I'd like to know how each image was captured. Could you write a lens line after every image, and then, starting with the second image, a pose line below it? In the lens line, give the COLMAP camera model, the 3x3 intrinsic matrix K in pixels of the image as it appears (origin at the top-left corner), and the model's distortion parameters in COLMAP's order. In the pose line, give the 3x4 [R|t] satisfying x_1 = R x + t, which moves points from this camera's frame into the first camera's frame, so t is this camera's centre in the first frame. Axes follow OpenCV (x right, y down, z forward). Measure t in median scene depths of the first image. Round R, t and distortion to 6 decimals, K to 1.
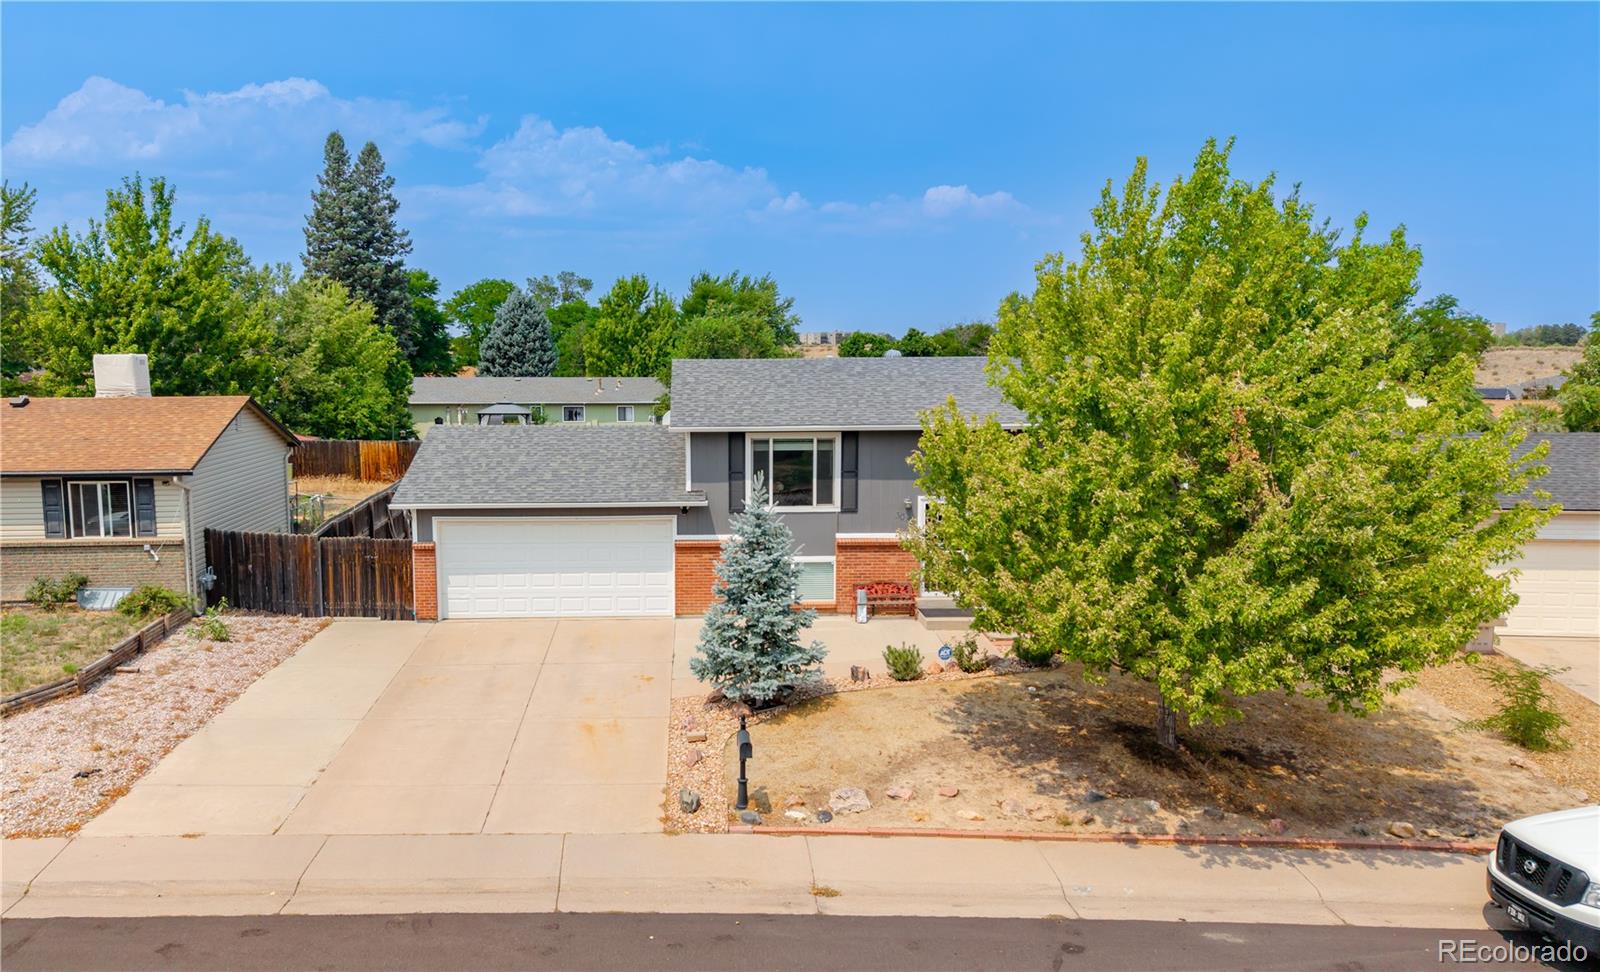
lens RADIAL K [[1197.1, 0, 741.2], [0, 1197.1, 550.9], [0, 0, 1]] dist [0.033020, -0.032211]
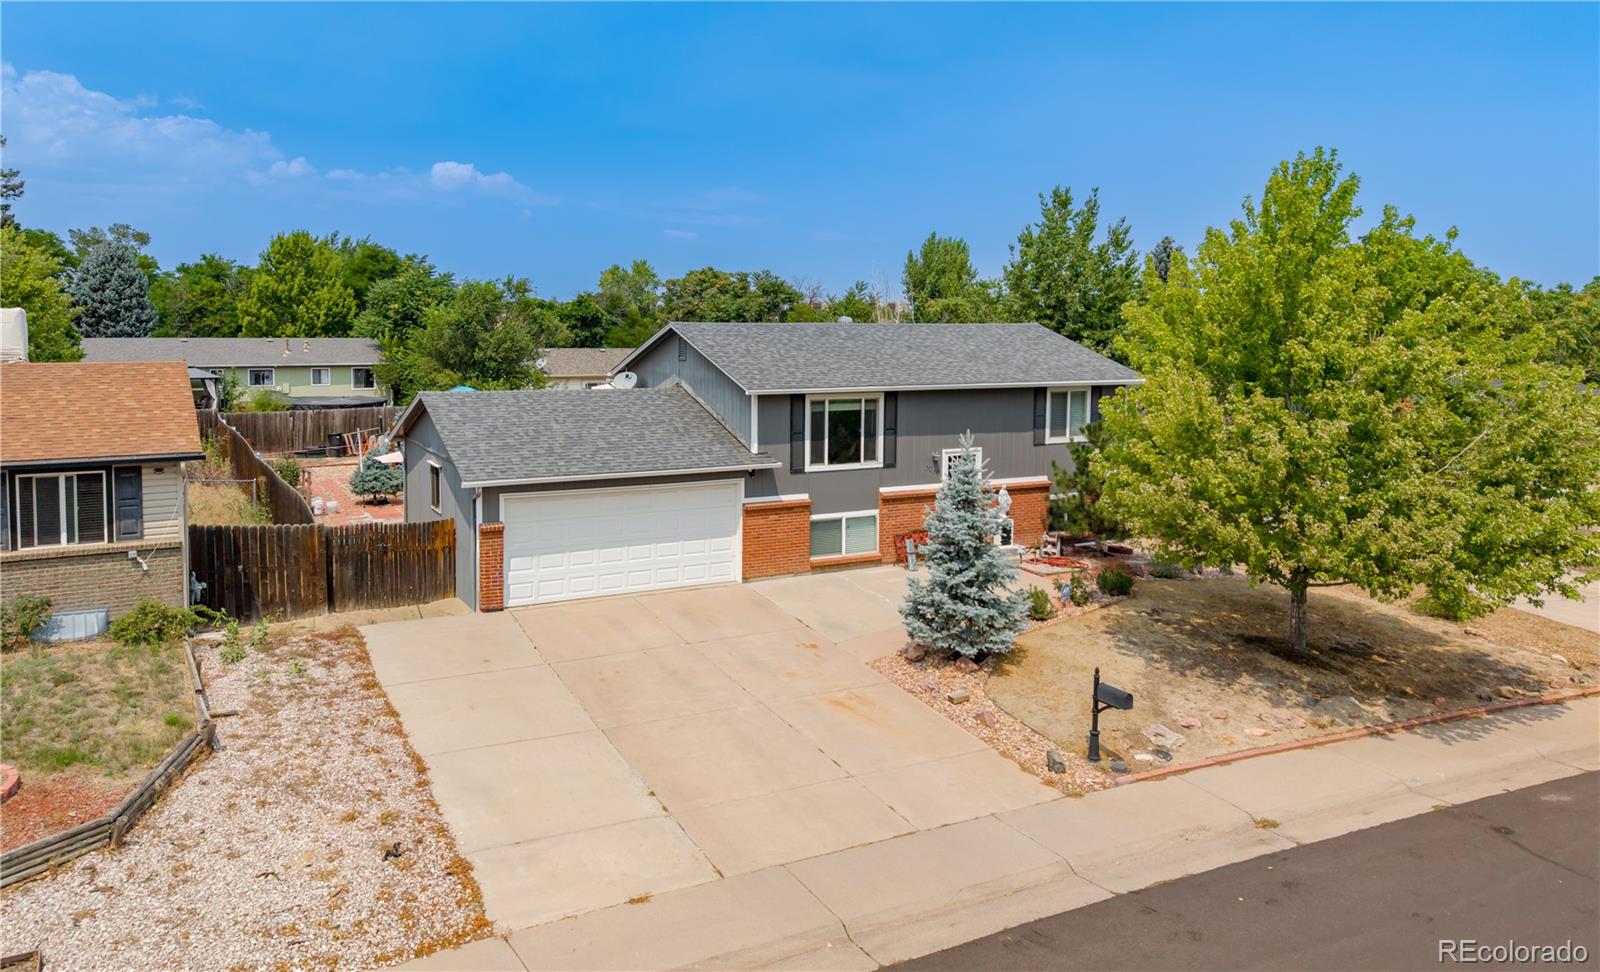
lens RADIAL K [[1109.9, 0, 781.0], [0, 1109.9, 388.9], [0, 0, 1]] dist [0.013449, -0.009905]
pose [[0.897129, -0.015143, 0.441508, -0.431503], [0.058744, 0.994626, -0.085251, -0.023129], [-0.437845, 0.102417, 0.893198, 0.155136]]
